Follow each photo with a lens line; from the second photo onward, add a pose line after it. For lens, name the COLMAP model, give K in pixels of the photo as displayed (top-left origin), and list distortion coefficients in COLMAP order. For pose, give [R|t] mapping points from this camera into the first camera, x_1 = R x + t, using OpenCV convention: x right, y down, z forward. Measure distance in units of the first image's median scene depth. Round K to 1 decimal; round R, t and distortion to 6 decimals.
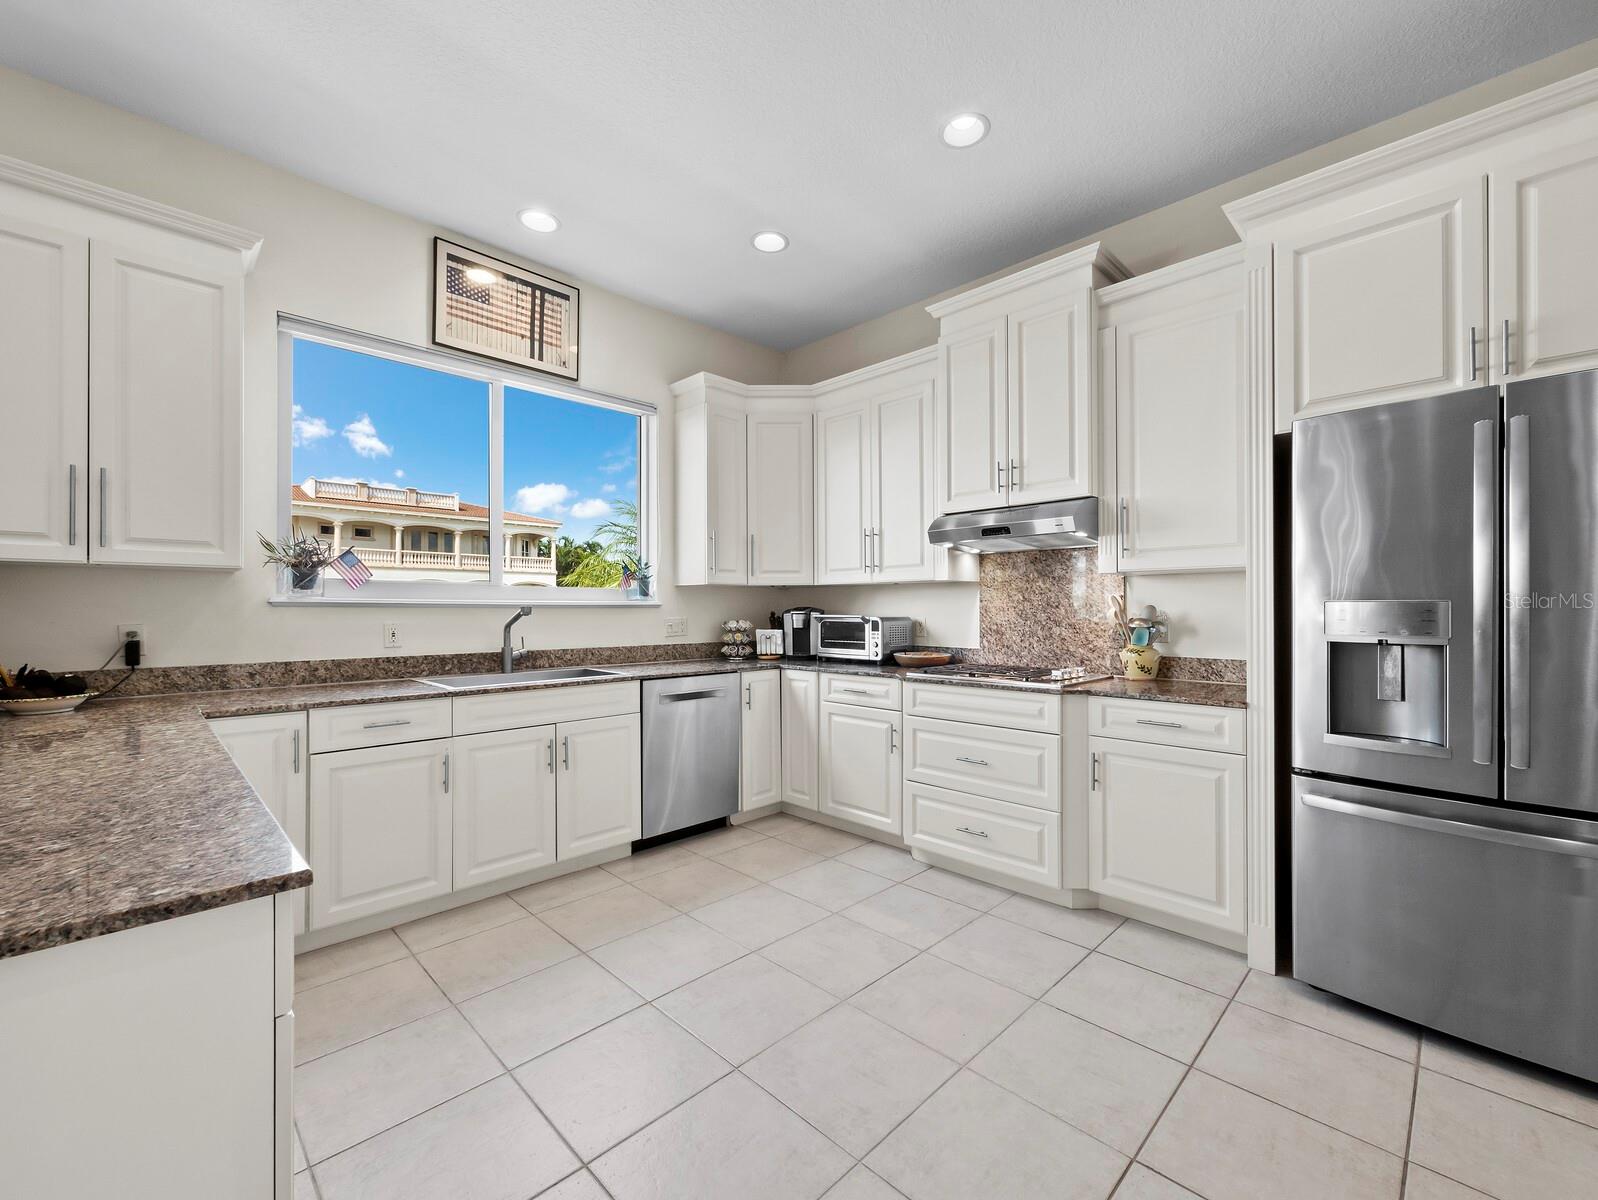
lens RADIAL K [[673.1, 0, 804.4], [0, 673.1, 605.2], [0, 0, 1]] dist [-0.000028, 0.000018]
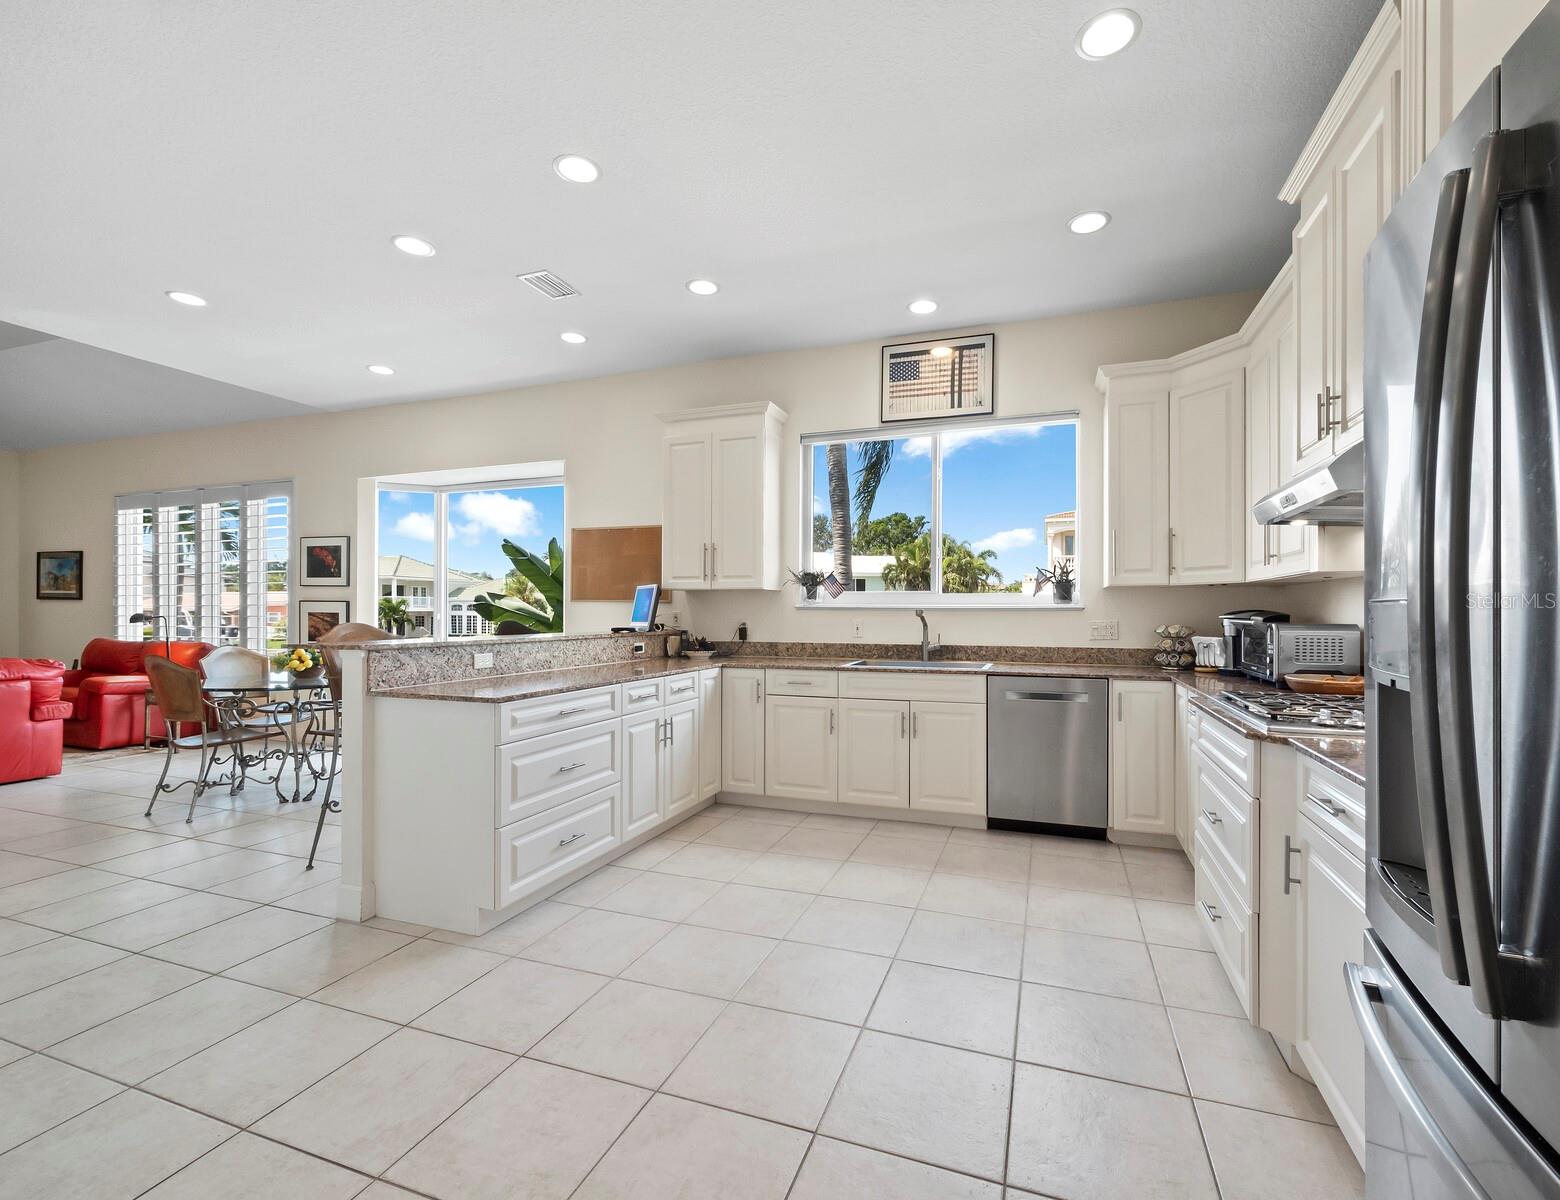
lens RADIAL K [[682.0, 0, 810.5], [0, 682.0, 609.2], [0, 0, 1]] dist [-0.014040, 0.000267]
pose [[0.431799, -0.000155, -0.901970, 0.672239], [0.002944, 0.999995, 0.001238, -0.001212], [0.901965, -0.003190, 0.431797, 0.250294]]
